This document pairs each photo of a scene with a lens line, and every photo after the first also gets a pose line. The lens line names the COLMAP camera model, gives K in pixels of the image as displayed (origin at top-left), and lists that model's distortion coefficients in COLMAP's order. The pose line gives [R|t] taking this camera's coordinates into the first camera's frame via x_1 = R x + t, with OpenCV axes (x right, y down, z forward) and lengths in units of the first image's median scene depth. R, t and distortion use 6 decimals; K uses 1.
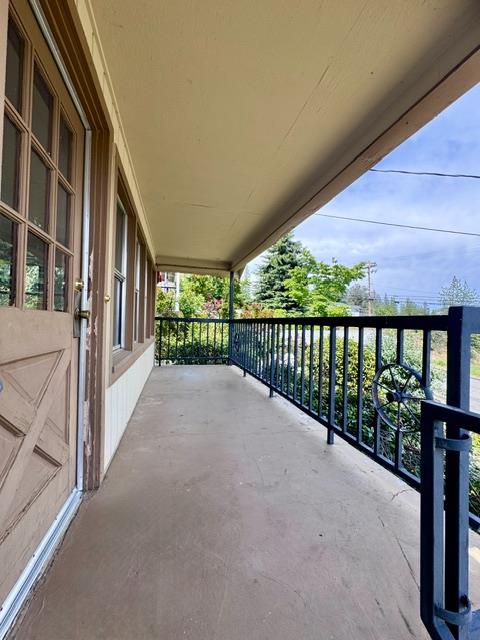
lens RADIAL K [[255.6, 0, 240.0], [0, 255.6, 320.0], [0, 0, 1]] dist [0.001312, 0.000276]
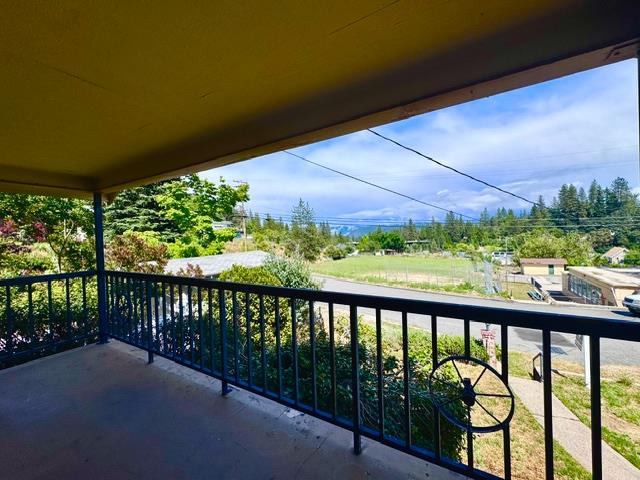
lens RADIAL K [[255.6, 0, 320.0], [0, 255.6, 240.0], [0, 0, 1]] dist [0.001312, 0.000276]
pose [[0.710110, -0.055641, 0.701889, -0.037911], [0.040171, 0.998450, 0.038508, -0.031305], [-0.702944, 0.000851, 0.711245, 0.073057]]
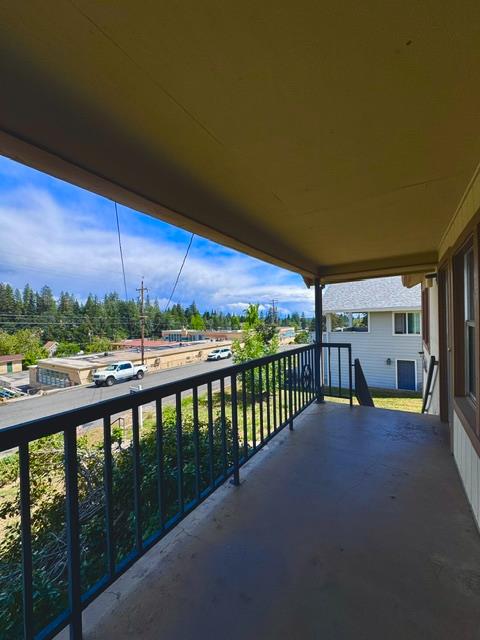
lens RADIAL K [[255.6, 0, 240.0], [0, 255.6, 320.0], [0, 0, 1]] dist [0.001312, 0.000276]
pose [[-0.680825, -0.005943, 0.732422, -0.095387], [0.001190, 0.999957, 0.009220, -0.039313], [-0.732445, 0.007148, -0.680789, 0.339868]]
